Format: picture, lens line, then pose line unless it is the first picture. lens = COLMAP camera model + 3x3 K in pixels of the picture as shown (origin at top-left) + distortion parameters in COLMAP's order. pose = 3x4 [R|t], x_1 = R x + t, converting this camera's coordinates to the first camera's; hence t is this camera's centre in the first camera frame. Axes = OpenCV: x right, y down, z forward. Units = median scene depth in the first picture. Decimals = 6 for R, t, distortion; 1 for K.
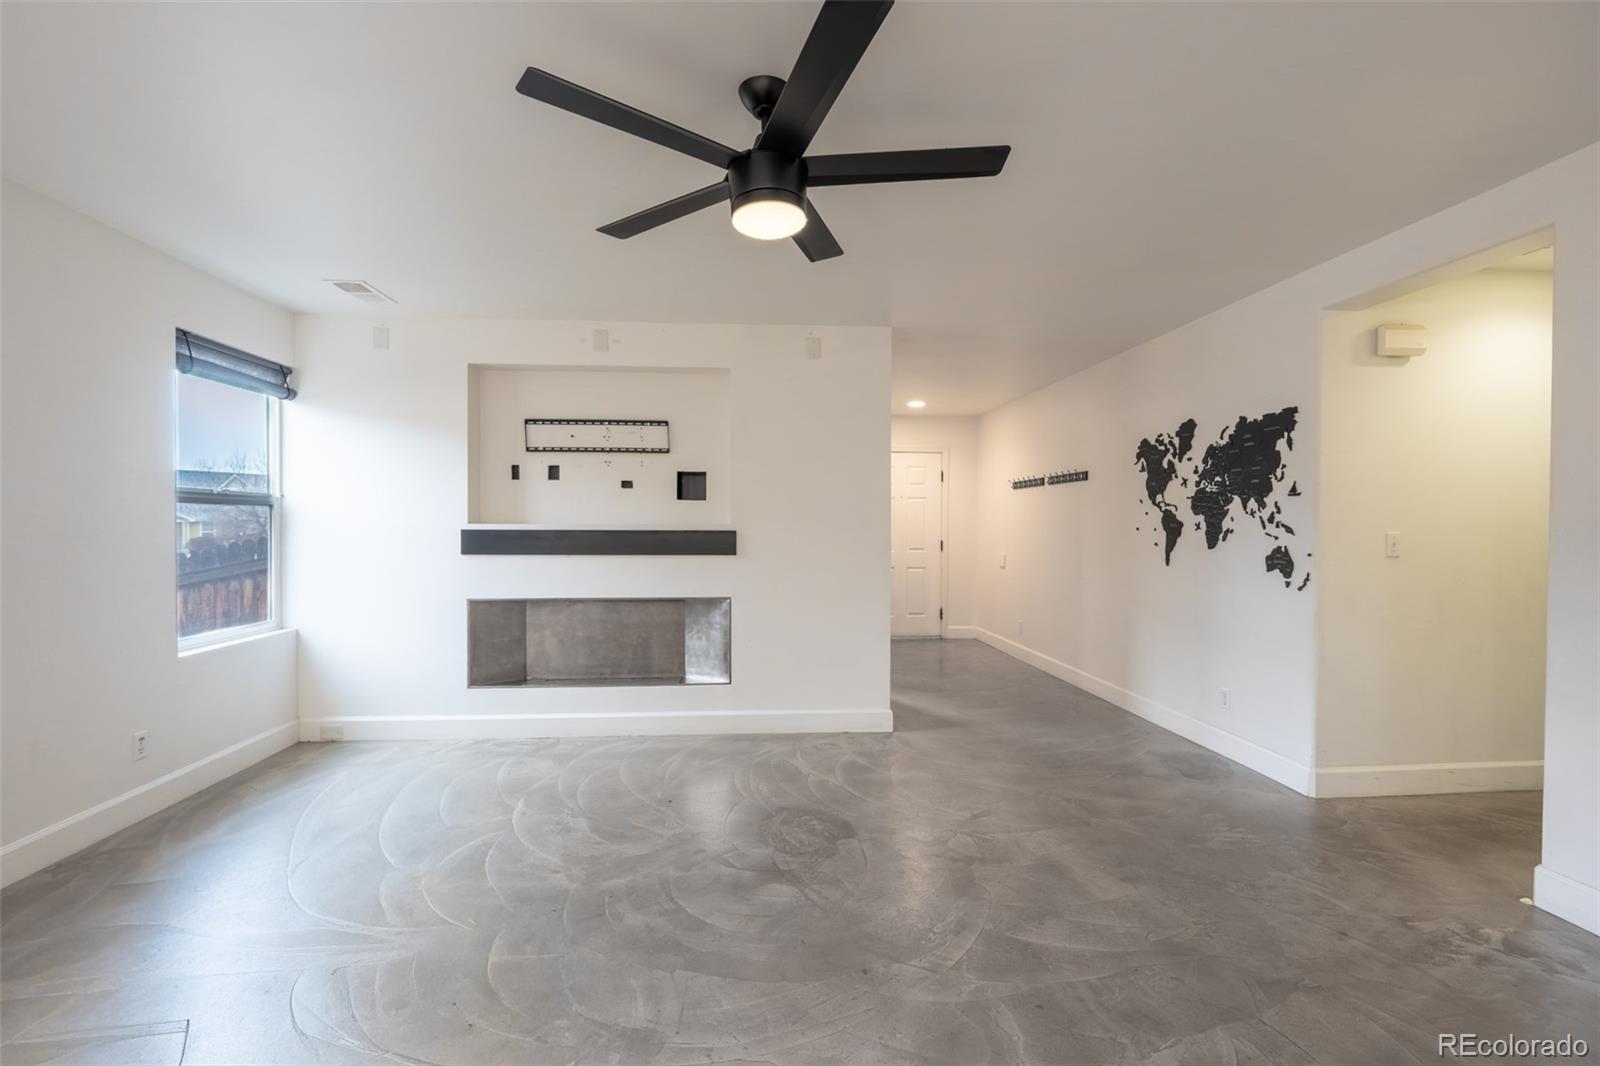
lens RADIAL K [[718.3, 0, 793.2], [0, 718.3, 533.0], [0, 0, 1]] dist [-0.011263, 0.001230]
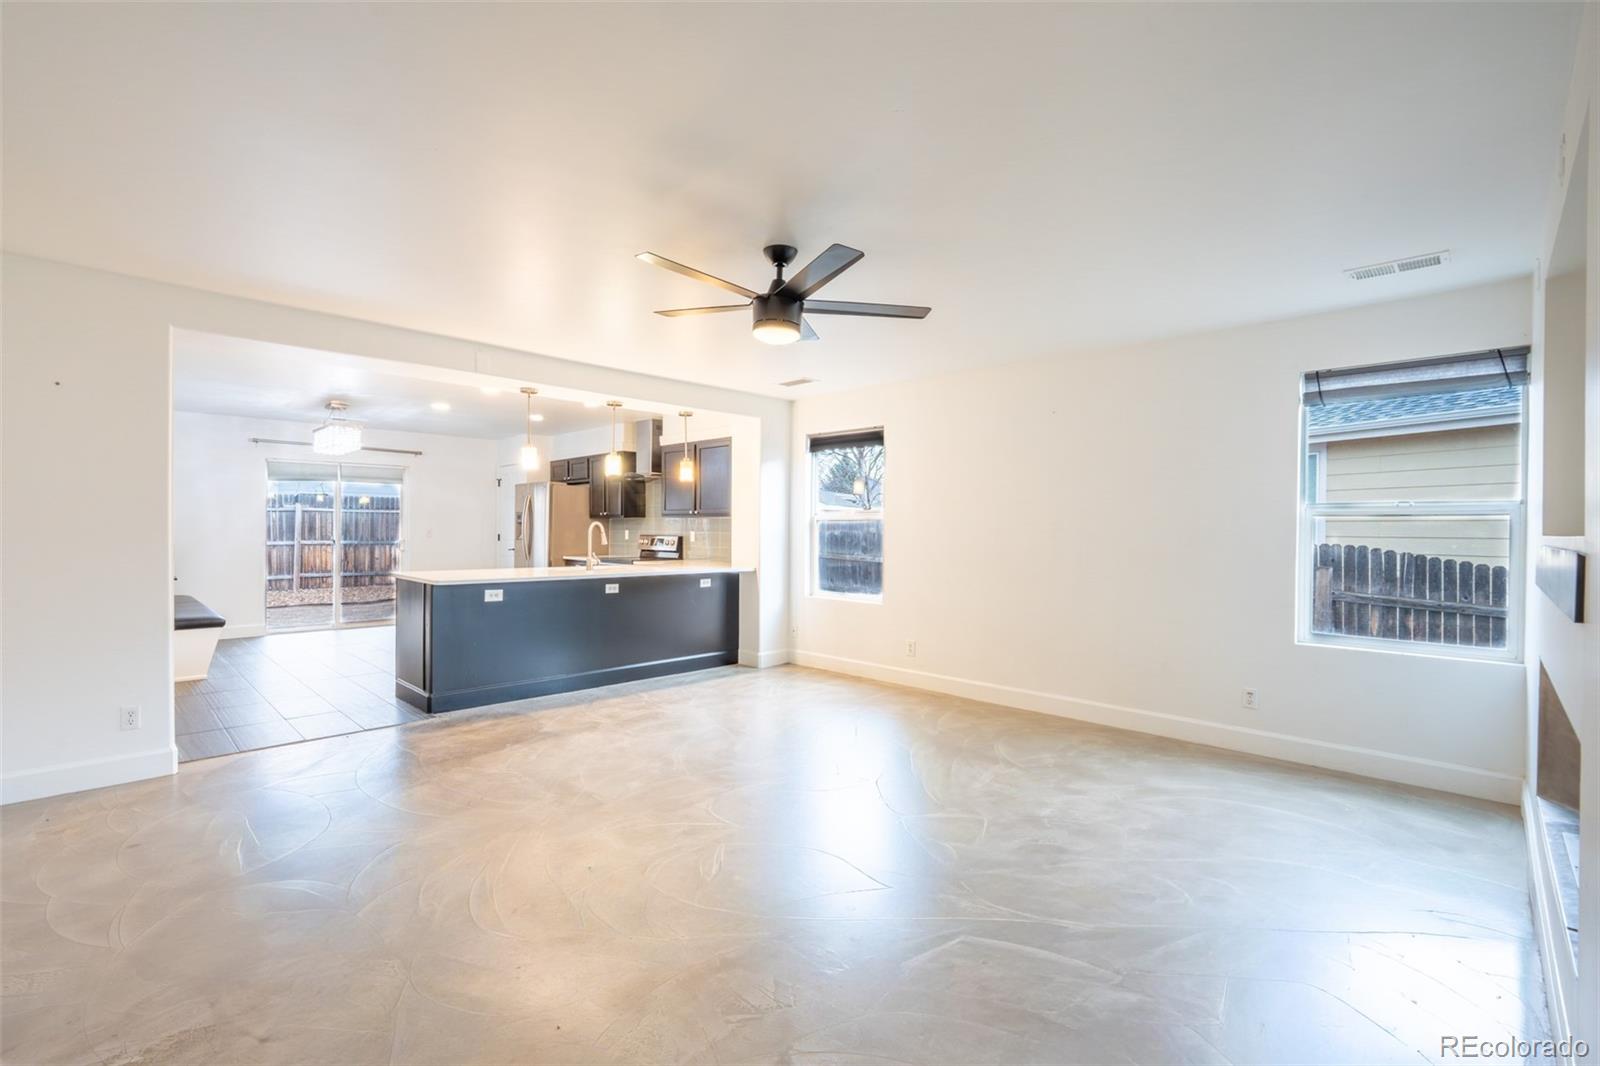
lens RADIAL K [[710.3, 0, 795.3], [0, 710.3, 534.5], [0, 0, 1]] dist [-0.014721, 0.005983]
pose [[-0.754262, -0.004632, -0.656557, 0.430027], [-0.018417, 0.999731, 0.014104, -0.010693], [0.656315, 0.022730, -0.754144, 0.999112]]
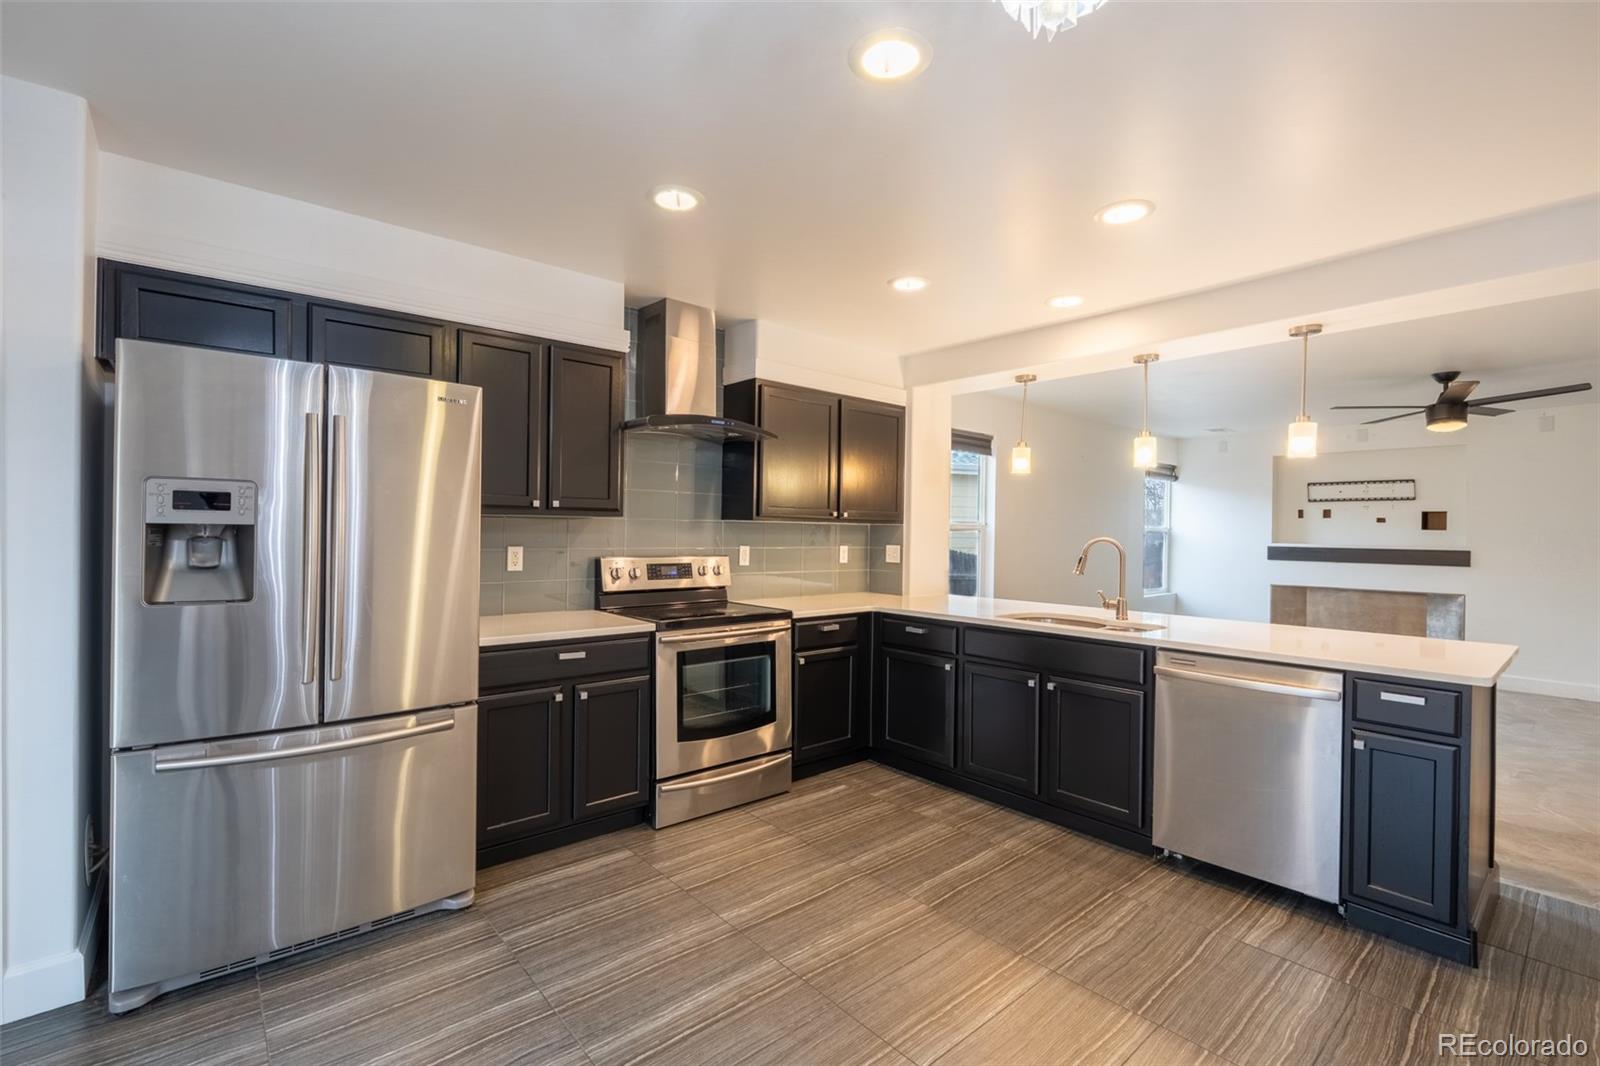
lens RADIAL K [[704.7, 0, 792.3], [0, 704.7, 532.8], [0, 0, 1]] dist [-0.011652, 0.001130]
pose [[0.586974, 0.006726, -0.809578, 0.270514], [-0.019715, 0.999788, -0.005988, -0.004173], [0.809366, 0.019476, 0.586982, -1.016564]]
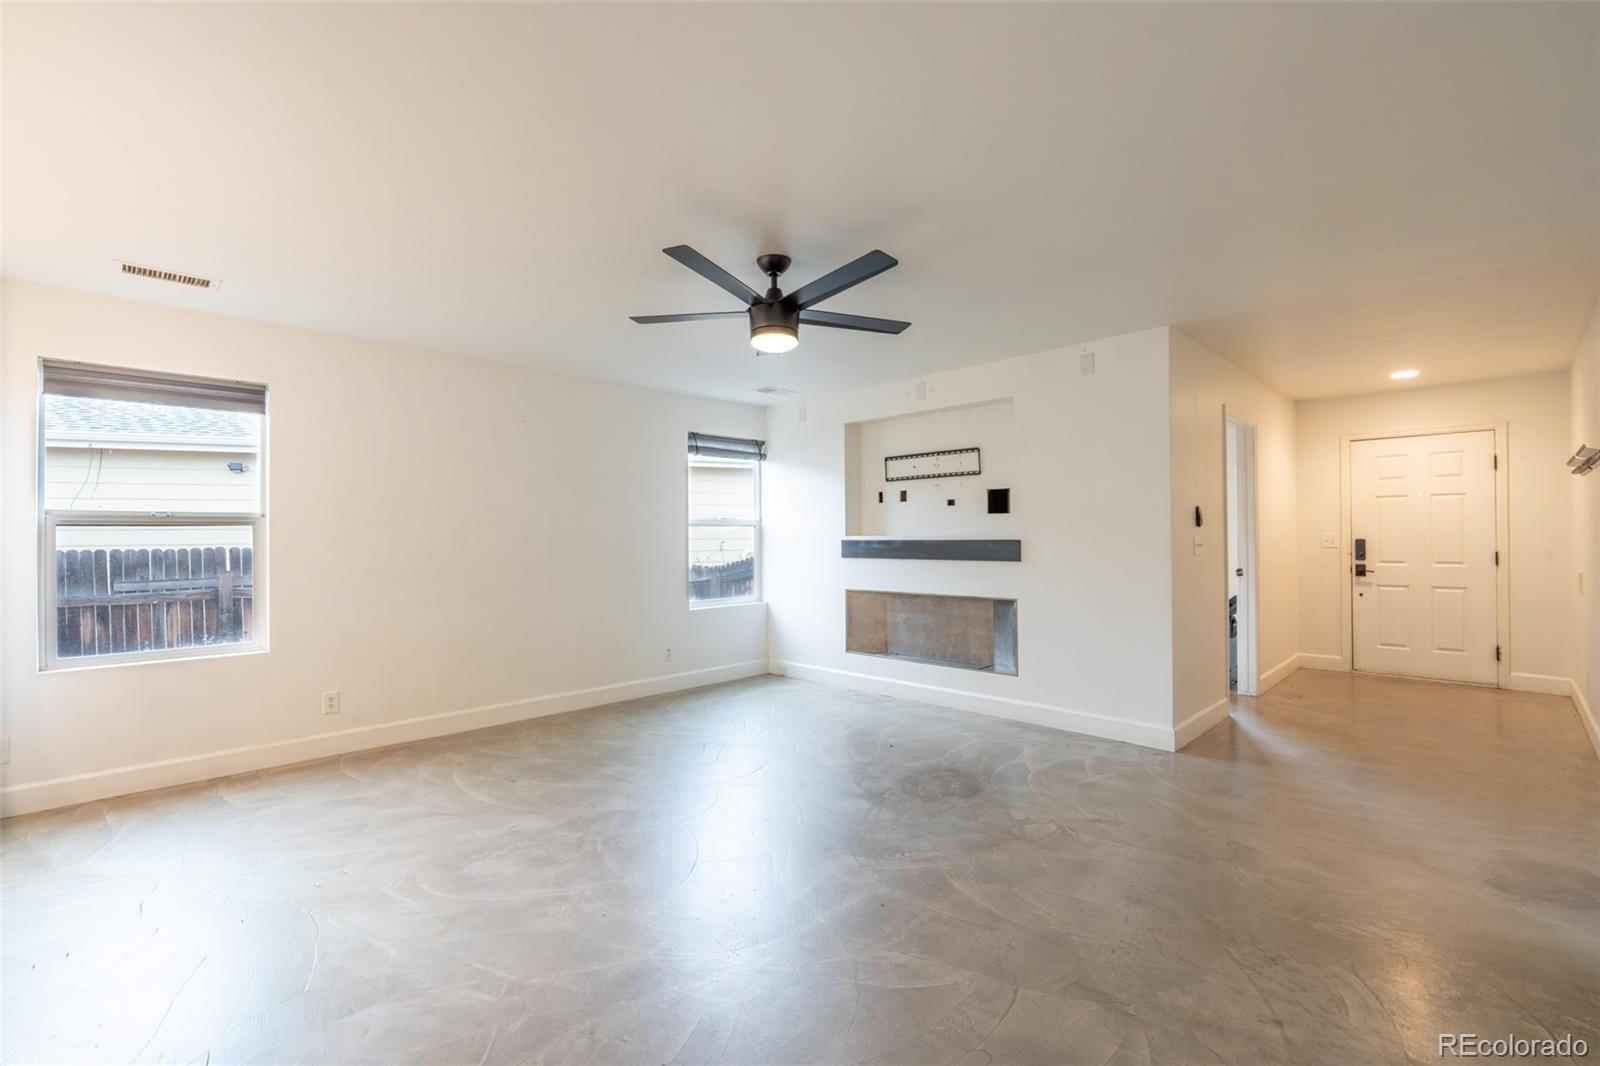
lens RADIAL K [[704.7, 0, 792.3], [0, 704.7, 532.8], [0, 0, 1]] dist [-0.011652, 0.001130]
pose [[0.644018, -0.013024, -0.764899, 0.527860], [0.002452, 0.999885, -0.014960, 0.001364], [0.765006, 0.007759, 0.643976, 0.018888]]
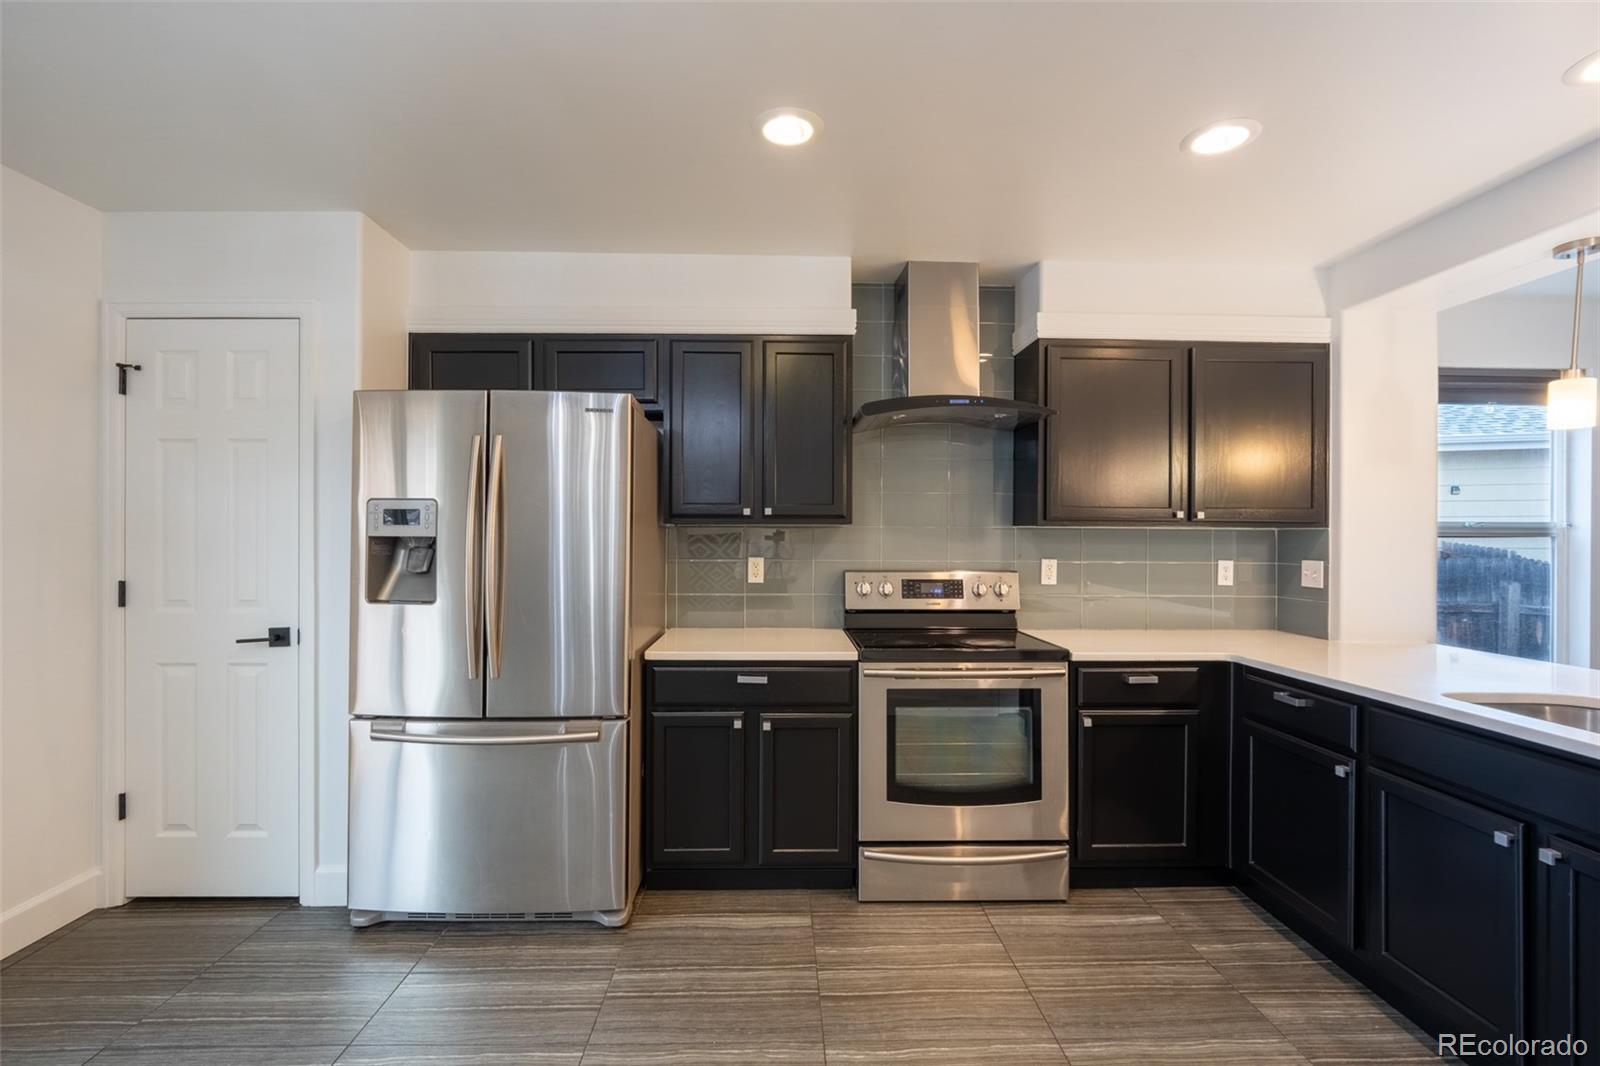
lens RADIAL K [[710.3, 0, 795.3], [0, 710.3, 534.5], [0, 0, 1]] dist [-0.014721, 0.005983]
pose [[-0.051026, -0.007510, -0.998669, 0.212658], [-0.016207, 0.999846, -0.006690, -0.007583], [0.998566, 0.015844, -0.051140, -0.735275]]
